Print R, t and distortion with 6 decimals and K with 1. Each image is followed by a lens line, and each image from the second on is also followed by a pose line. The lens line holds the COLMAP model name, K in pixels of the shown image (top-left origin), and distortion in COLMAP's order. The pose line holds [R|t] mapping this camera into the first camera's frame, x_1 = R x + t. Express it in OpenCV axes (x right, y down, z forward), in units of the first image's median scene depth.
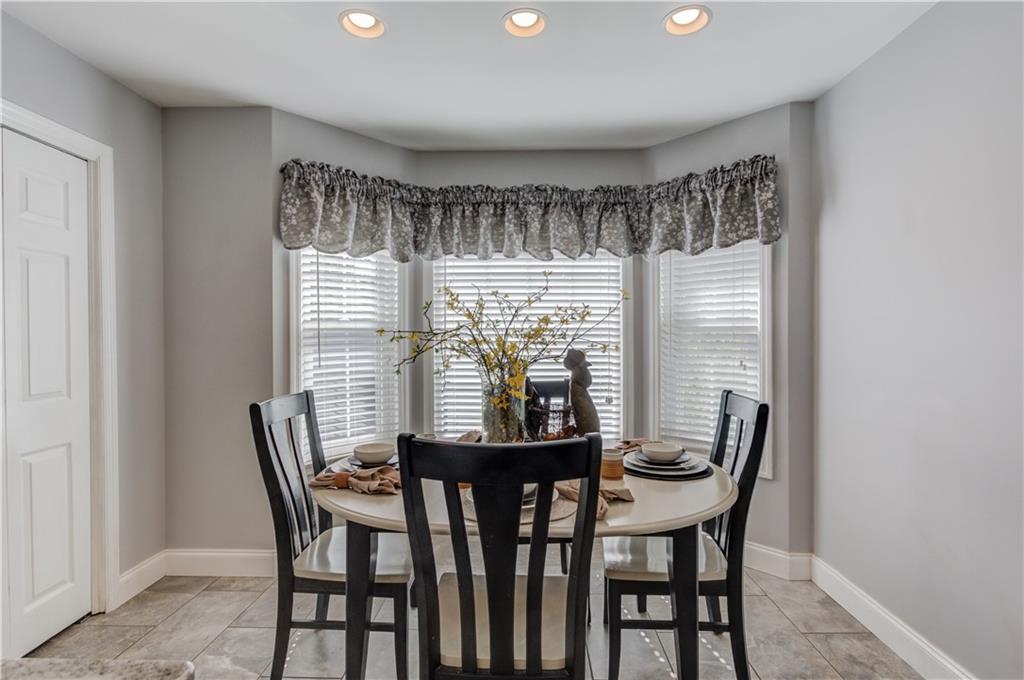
lens RADIAL K [[486.9, 0, 521.3], [0, 486.9, 334.5], [0, 0, 1]] dist [-0.006939, -0.001246]
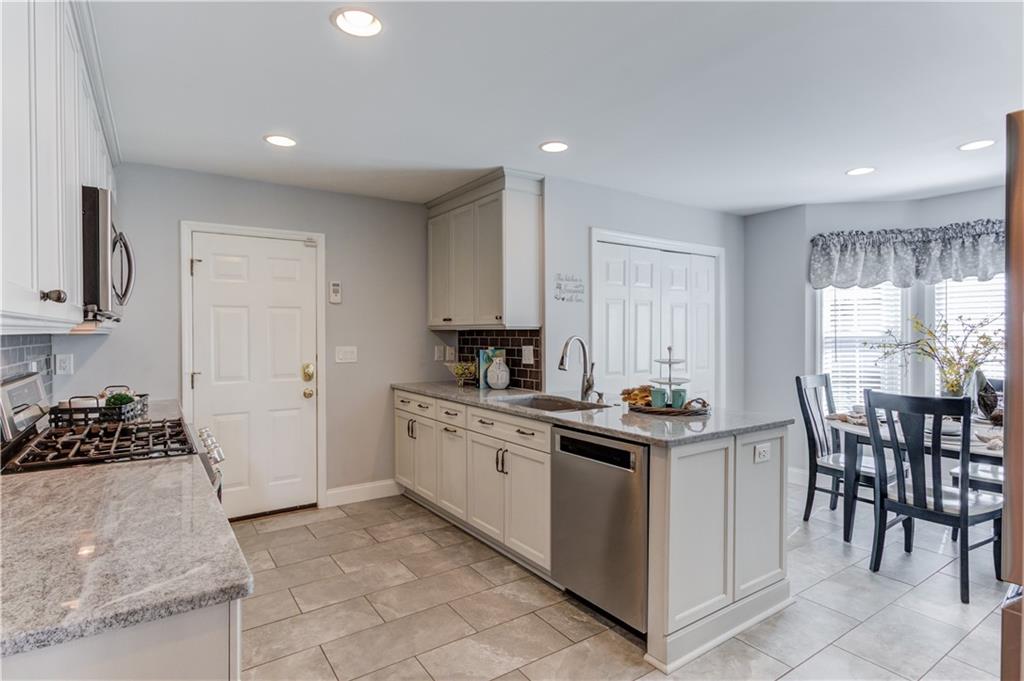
lens RADIAL K [[486.9, 0, 521.3], [0, 486.9, 335.0], [0, 0, 1]] dist [-0.006939, -0.001246]
pose [[0.548660, 0.008431, -0.836003, 0.325879], [-0.001152, 0.999956, 0.009328, -0.030603], [0.836045, -0.004155, 0.548646, -0.685329]]
